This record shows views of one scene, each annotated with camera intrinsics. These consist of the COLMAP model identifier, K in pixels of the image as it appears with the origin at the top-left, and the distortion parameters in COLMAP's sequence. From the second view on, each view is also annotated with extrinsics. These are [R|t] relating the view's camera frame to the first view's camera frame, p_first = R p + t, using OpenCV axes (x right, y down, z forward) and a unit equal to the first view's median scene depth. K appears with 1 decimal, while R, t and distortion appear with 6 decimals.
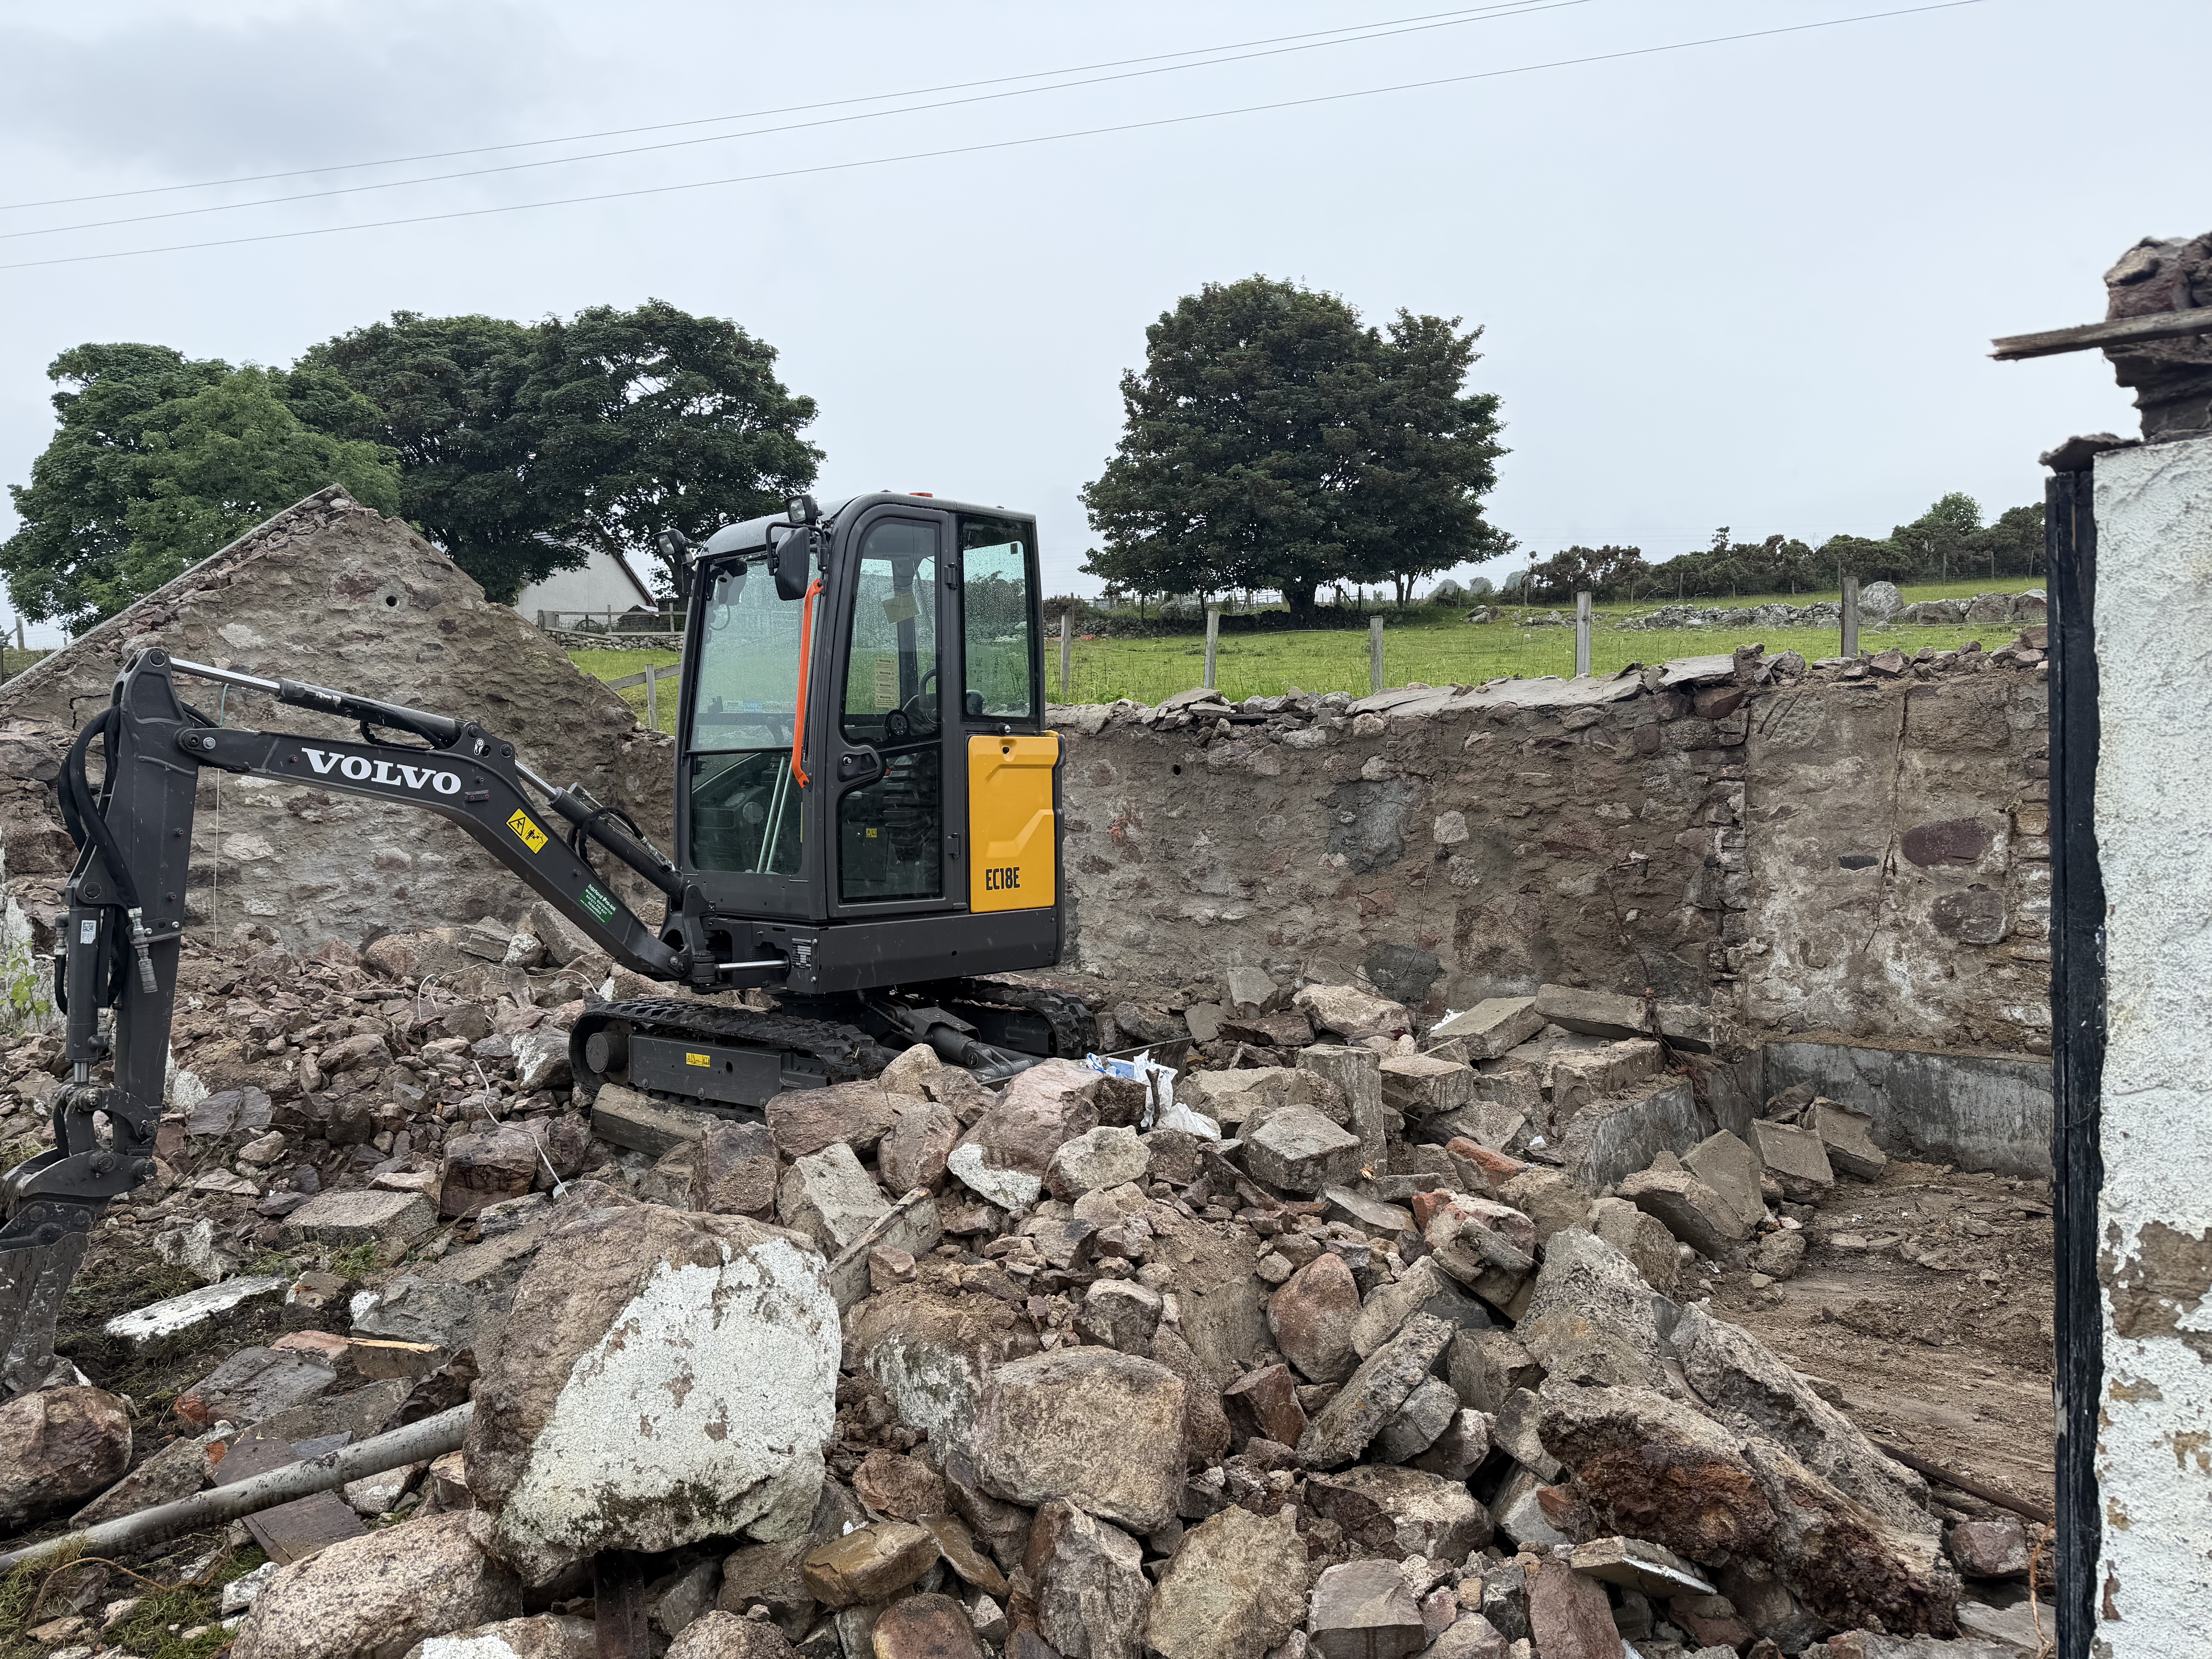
lens RADIAL K [[1564.5, 0, 1106.0], [0, 1564.5, 829.5], [0, 0, 1]] dist [0.060123, -0.095438]
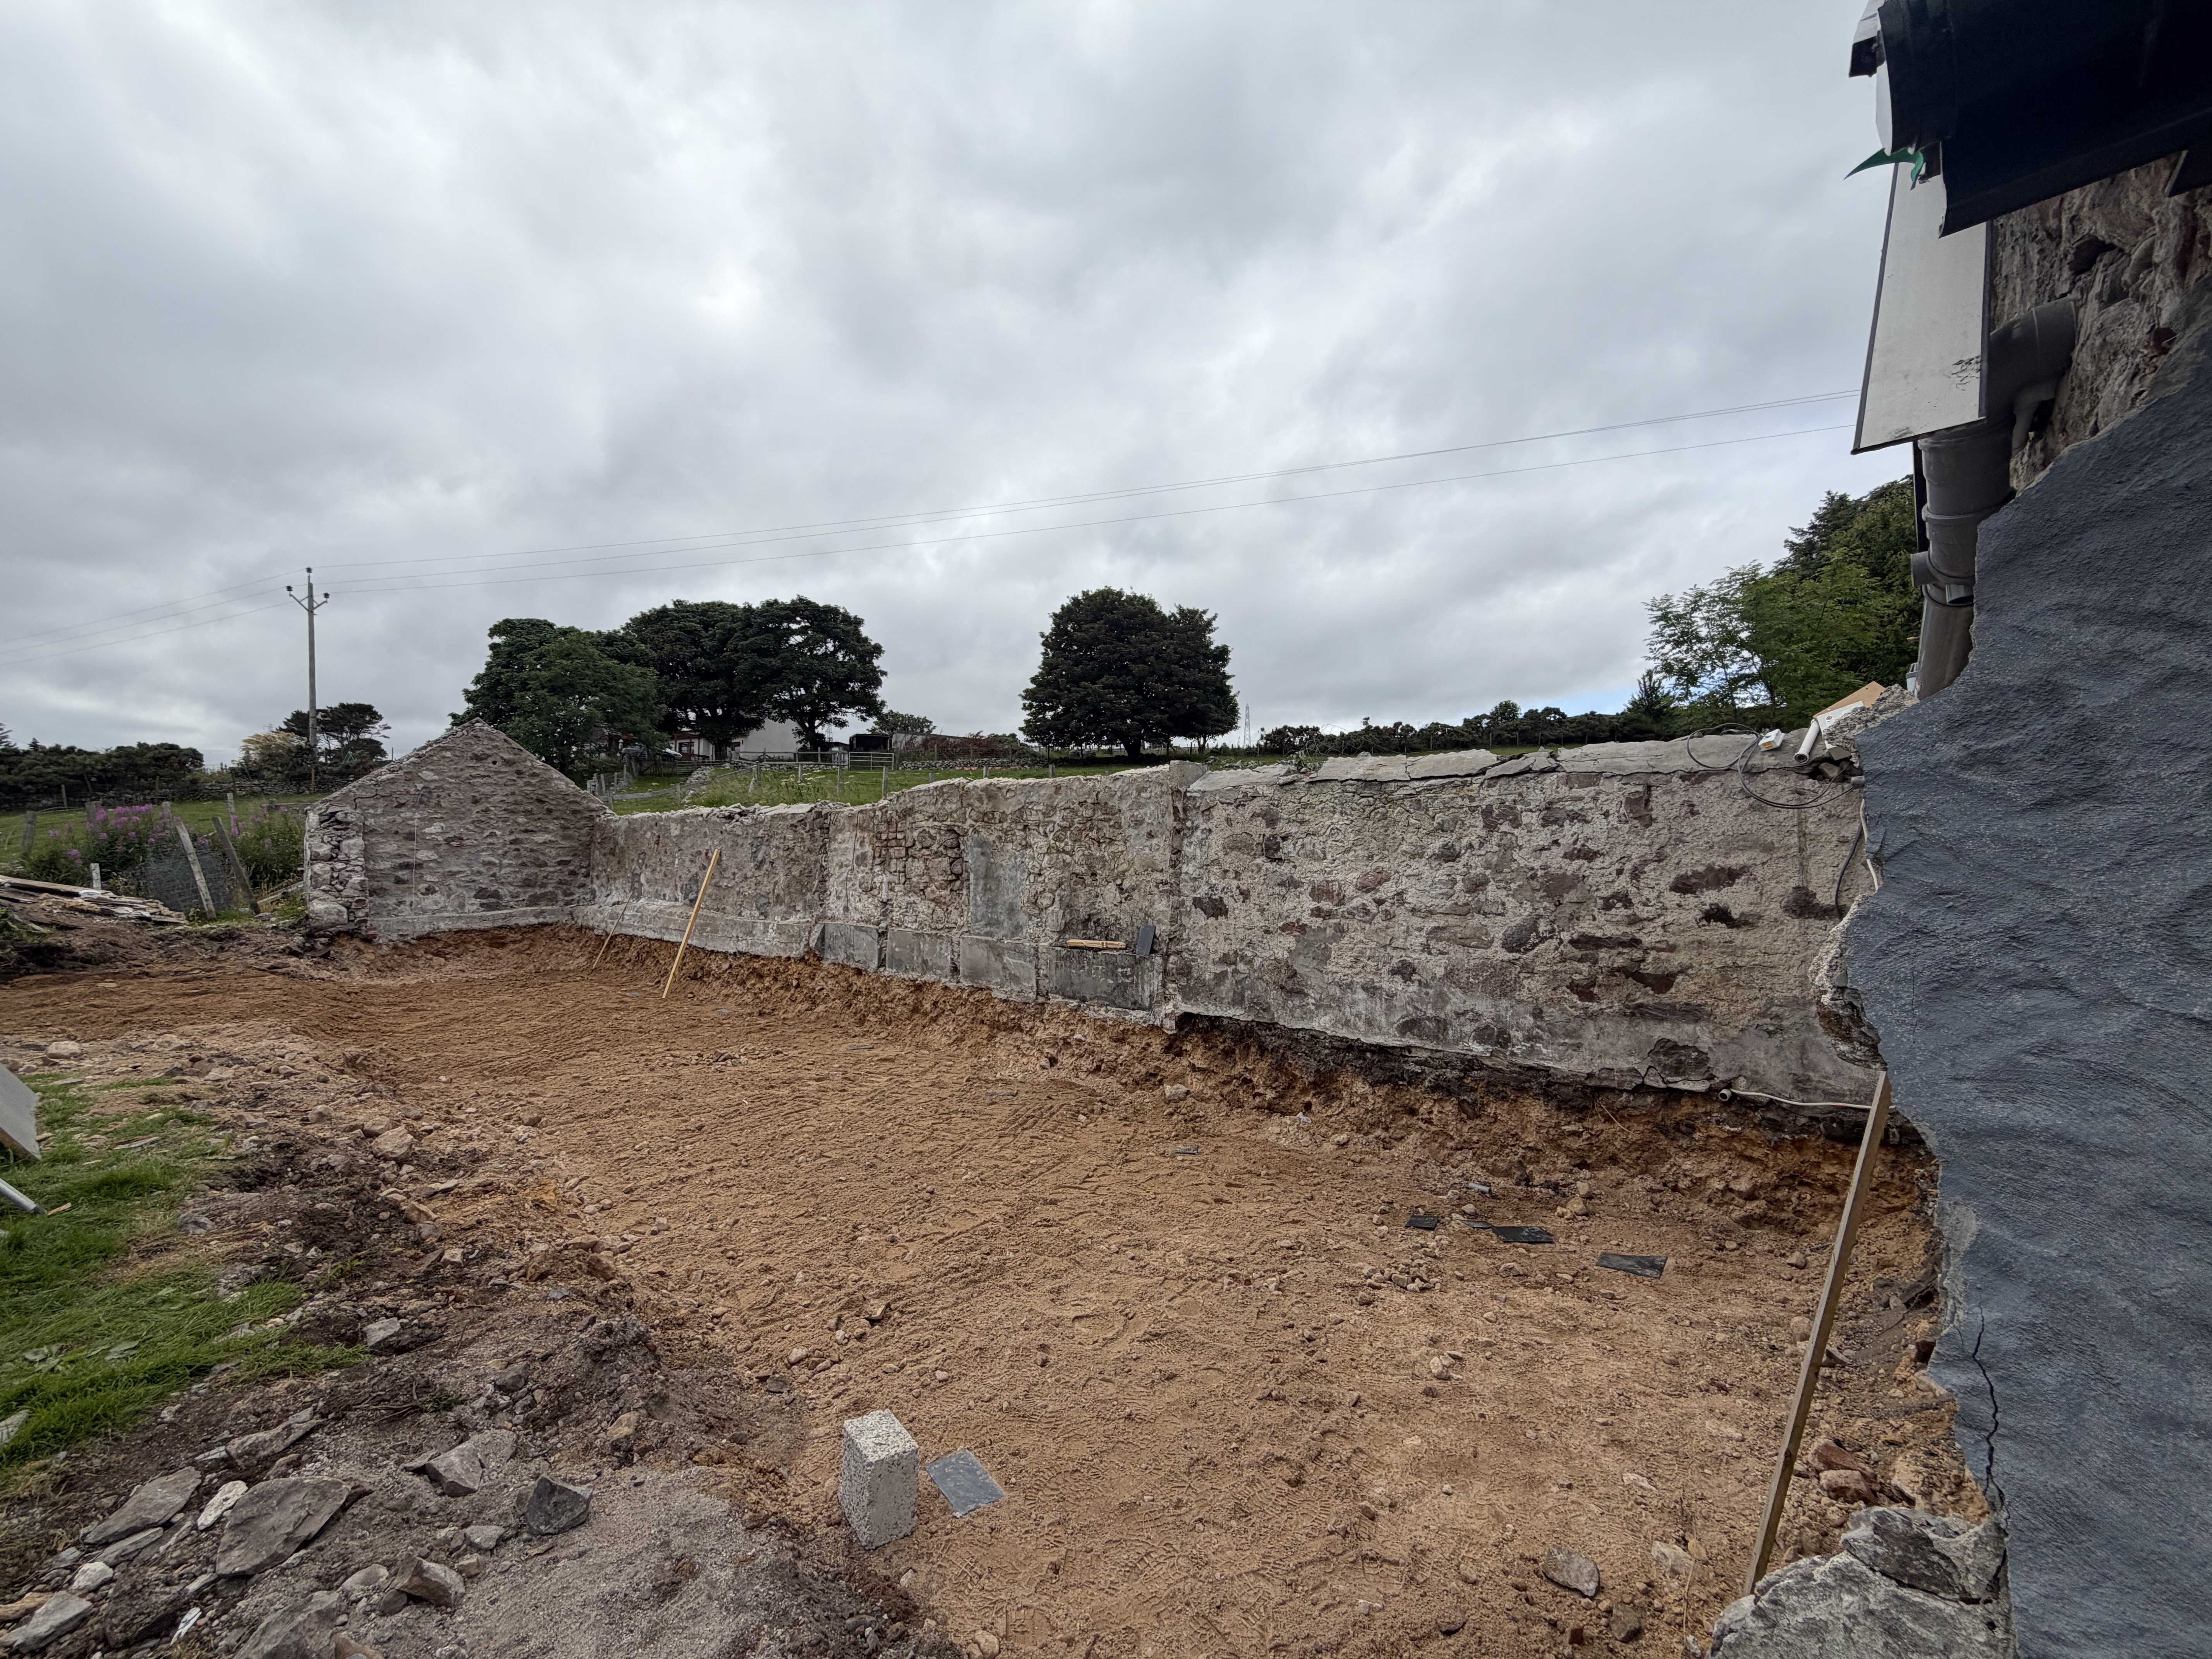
lens RADIAL K [[899.5, 0, 1106.0], [0, 899.5, 829.5], [0, 0, 1]] dist [-0.000222, -0.000011]
pose [[0.998874, 0.024735, -0.040473, 0.147645], [-0.026580, 0.998601, -0.045712, 0.001515], [0.039286, 0.046736, 0.998134, -0.104502]]
